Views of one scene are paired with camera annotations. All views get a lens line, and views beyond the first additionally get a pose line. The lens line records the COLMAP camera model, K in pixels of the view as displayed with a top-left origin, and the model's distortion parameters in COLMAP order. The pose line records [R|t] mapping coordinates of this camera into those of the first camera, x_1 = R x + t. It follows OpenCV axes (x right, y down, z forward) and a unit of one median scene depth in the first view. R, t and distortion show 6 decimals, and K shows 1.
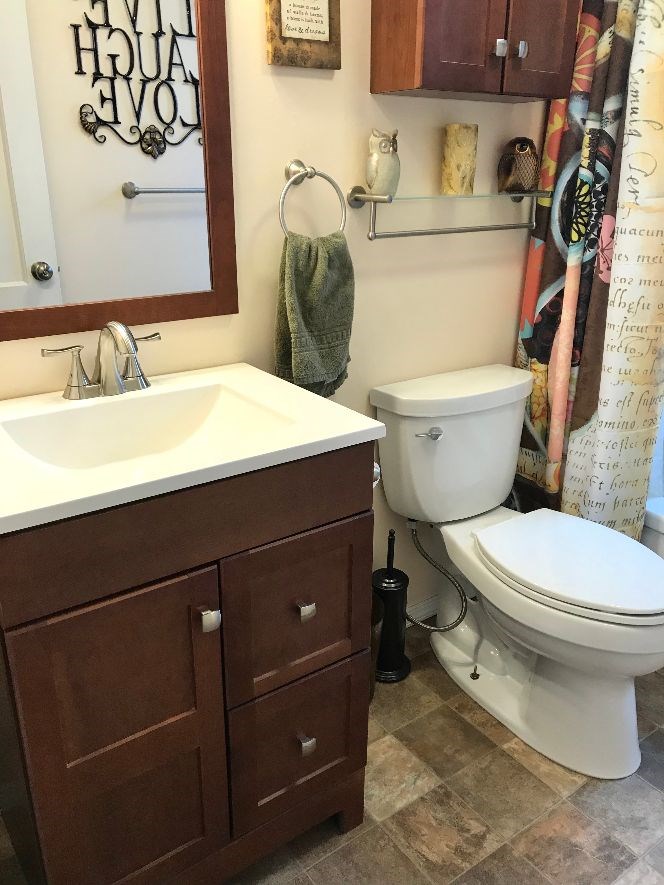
lens RADIAL K [[722.9, 0, 337.0], [0, 722.9, 441.9], [0, 0, 1]] dist [0.028498, -0.020256]
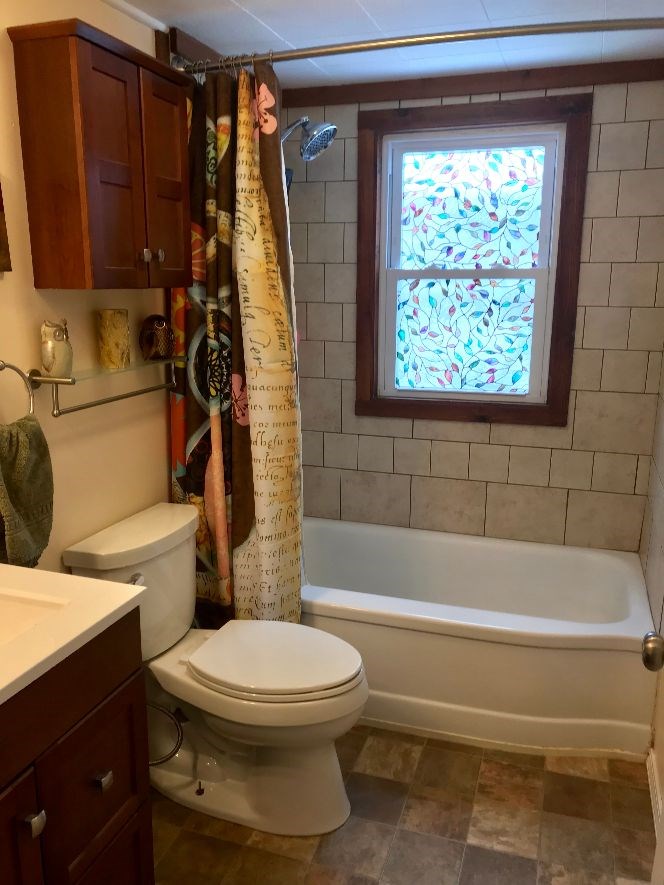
lens RADIAL K [[722.9, 0, 324.6], [0, 722.9, 447.8], [0, 0, 1]] dist [0.028498, -0.020256]
pose [[0.817831, -0.133261, 0.559815, -0.220183], [0.206516, 0.975981, -0.069371, -0.071217], [-0.537125, 0.172344, 0.825708, -0.090563]]
